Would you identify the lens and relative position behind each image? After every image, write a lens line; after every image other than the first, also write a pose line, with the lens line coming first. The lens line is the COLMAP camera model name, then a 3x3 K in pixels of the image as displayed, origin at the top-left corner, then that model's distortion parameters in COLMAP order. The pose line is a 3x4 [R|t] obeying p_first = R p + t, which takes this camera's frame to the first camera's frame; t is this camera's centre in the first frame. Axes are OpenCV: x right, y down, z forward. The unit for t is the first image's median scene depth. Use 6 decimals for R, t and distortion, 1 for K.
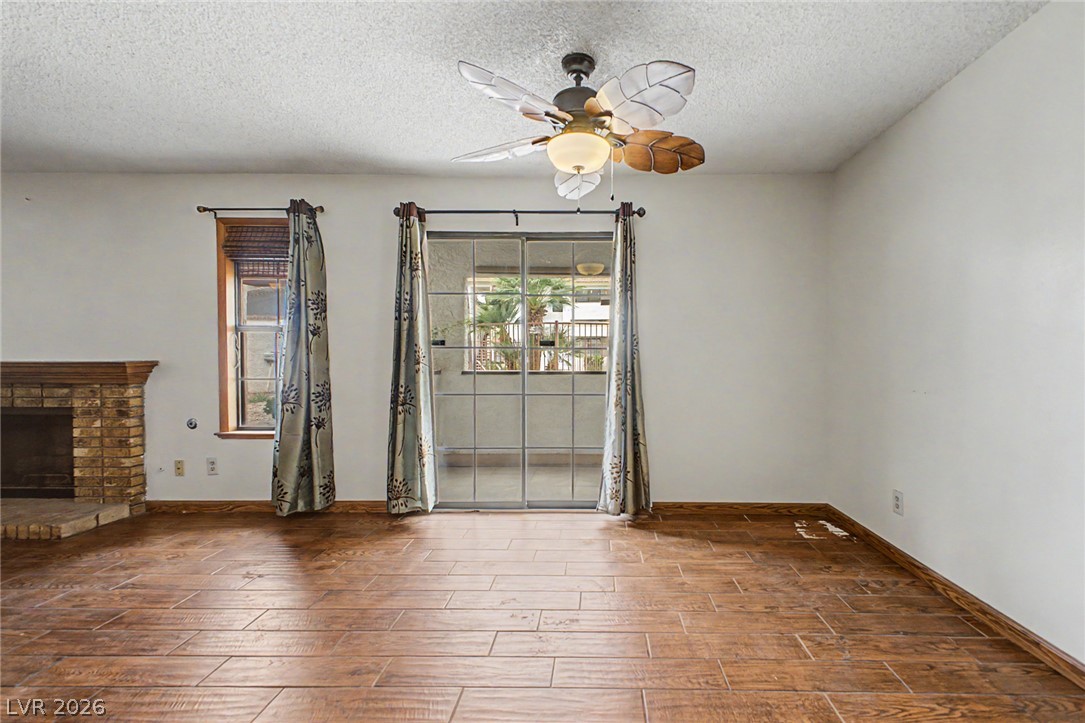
lens RADIAL K [[429.0, 0, 542.5], [0, 429.0, 361.5], [0, 0, 1]] dist [0.029967, -0.011443]
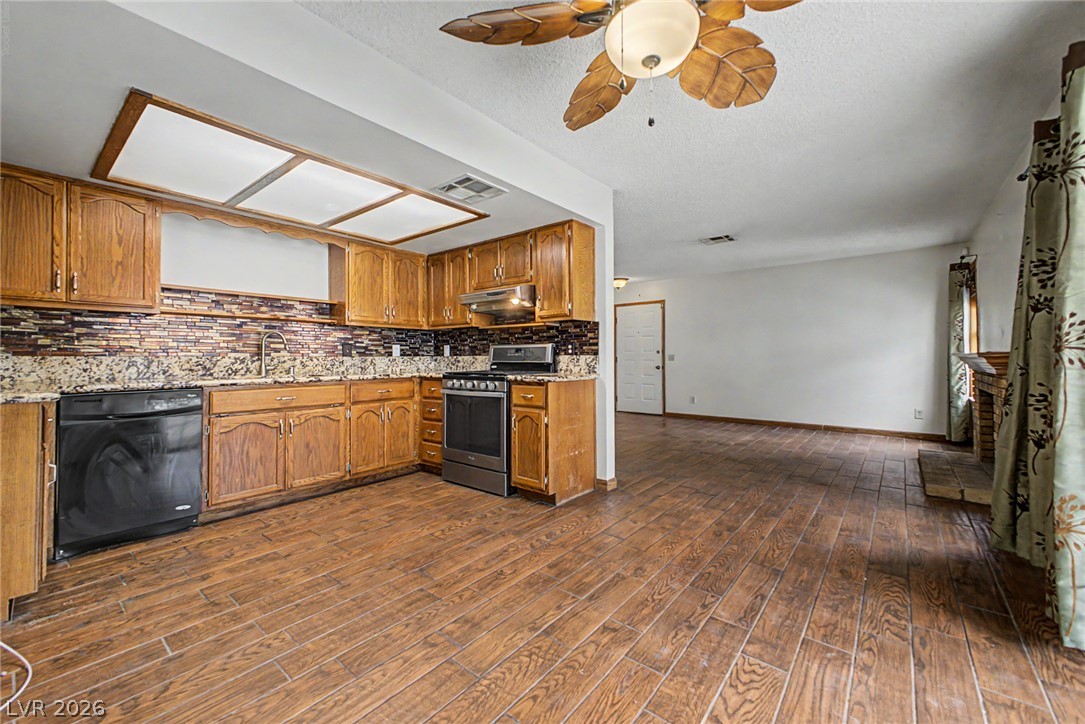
lens RADIAL K [[433.8, 0, 543.0], [0, 433.8, 351.0], [0, 0, 1]] dist [0.031534, -0.012596]
pose [[-0.616019, -0.008279, -0.787688, 0.558610], [-0.005452, 0.999966, -0.006247, 0.014581], [0.787713, 0.000446, -0.616043, 0.938020]]
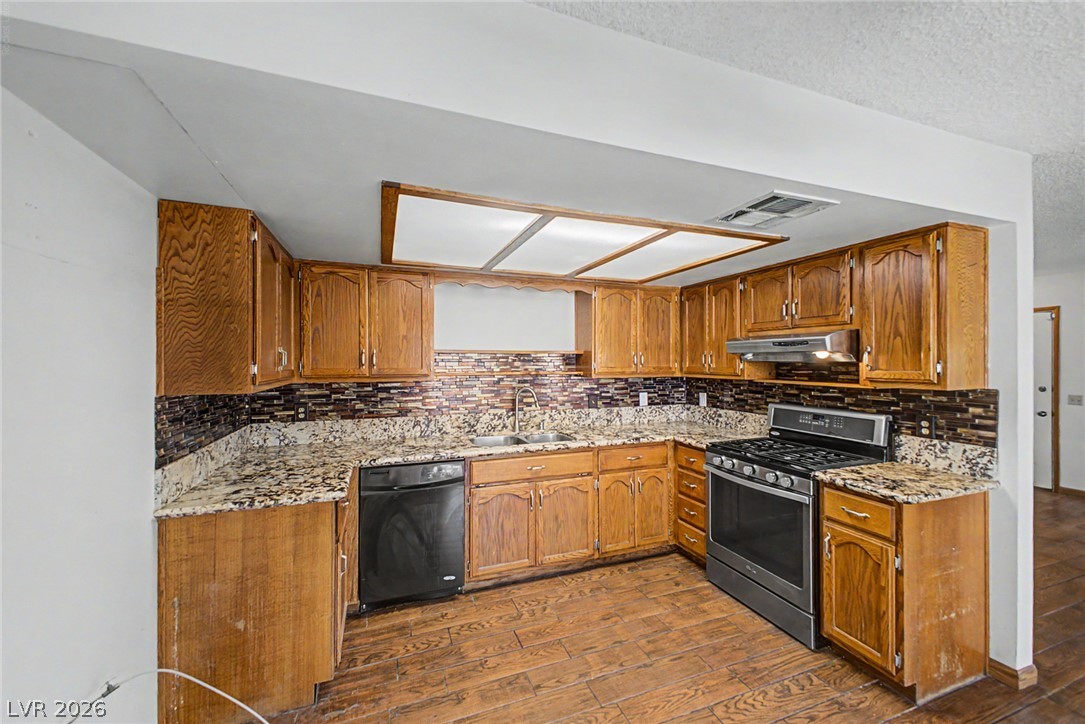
lens RADIAL K [[429.0, 0, 542.5], [0, 429.0, 362.0], [0, 0, 1]] dist [0.029967, -0.011443]
pose [[-0.927583, 0.004465, -0.373592, 0.441495], [-0.001745, 0.999866, 0.016283, -0.144796], [0.373614, 0.015756, -0.927450, 0.670020]]
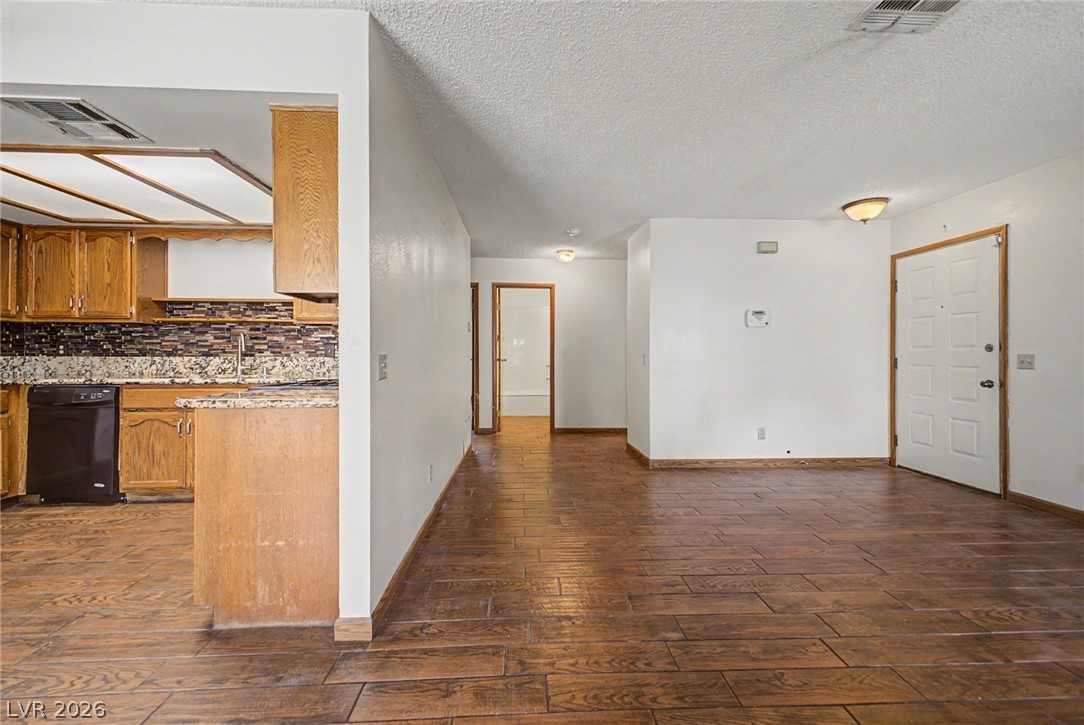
lens RADIAL K [[437.8, 0, 542.2], [0, 437.8, 353.2], [0, 0, 1]] dist [0.009606, -0.000276]
pose [[-0.997661, 0.000251, -0.068350, -0.841074], [-0.000397, 0.999955, 0.009467, 0.001255], [0.068349, 0.009472, -0.997616, 0.942451]]
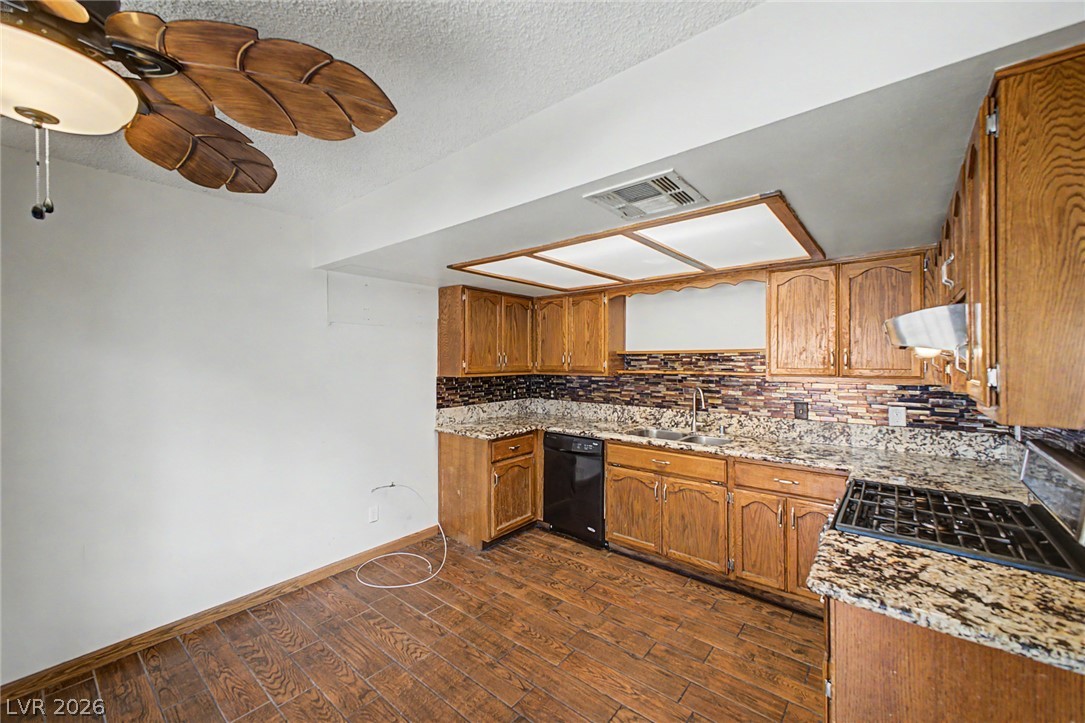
lens RADIAL K [[424.0, 0, 542.5], [0, 424.0, 361.5], [0, 0, 1]] dist [0.027679, -0.010558]
pose [[-0.784185, 0.001222, 0.620526, -0.400404], [0.011475, 0.999856, 0.012532, -0.145542], [-0.620421, 0.016948, -0.784086, 0.744019]]
